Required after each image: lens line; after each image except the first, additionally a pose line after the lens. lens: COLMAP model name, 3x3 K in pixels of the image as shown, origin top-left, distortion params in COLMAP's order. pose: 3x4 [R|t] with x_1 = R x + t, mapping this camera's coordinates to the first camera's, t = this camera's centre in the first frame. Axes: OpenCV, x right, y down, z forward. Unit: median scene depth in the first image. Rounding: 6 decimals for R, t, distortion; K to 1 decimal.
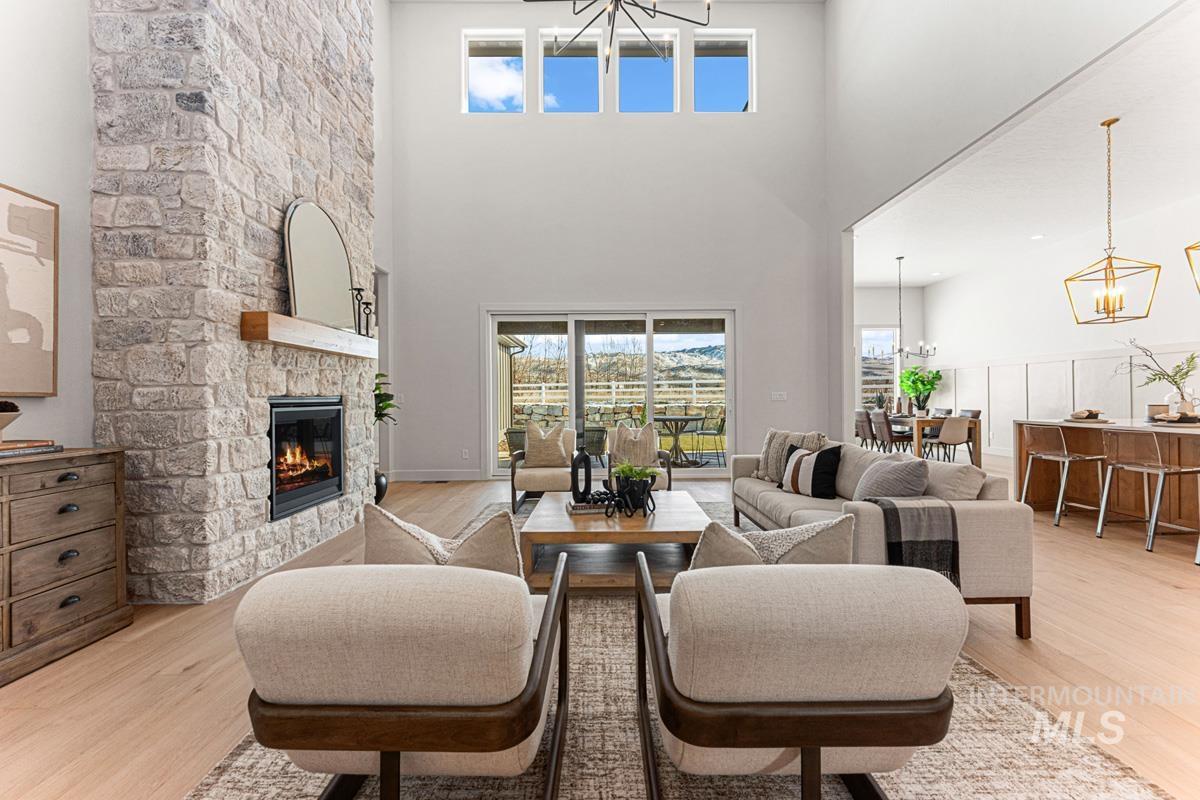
lens RADIAL K [[478.8, 0, 604.3], [0, 478.8, 395.9], [0, 0, 1]] dist [0.002316, -0.000142]
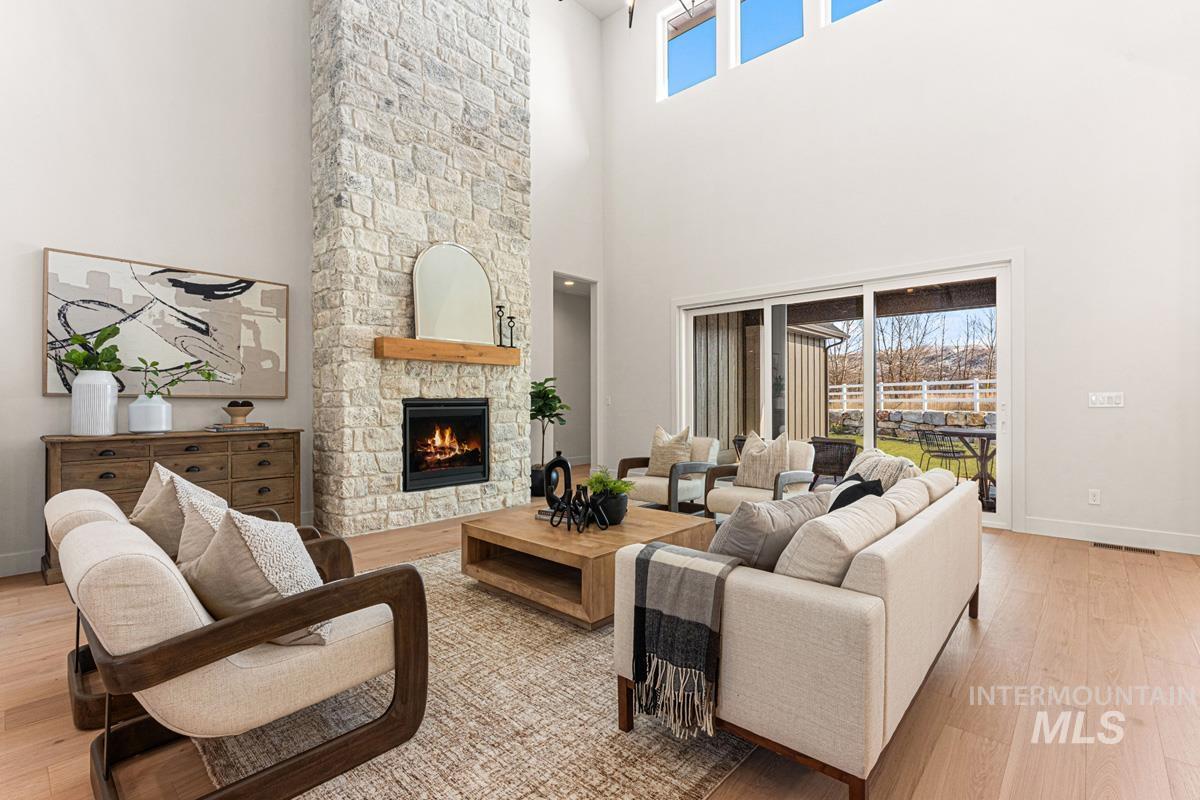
lens RADIAL K [[547.3, 0, 605.9], [0, 547.3, 402.0], [0, 0, 1]] dist [0.006505, -0.002575]
pose [[0.739781, 0.008361, -0.672795, 0.778538], [-0.002390, 0.999949, 0.009799, -0.005559], [0.672843, -0.005641, 0.739764, 0.252608]]
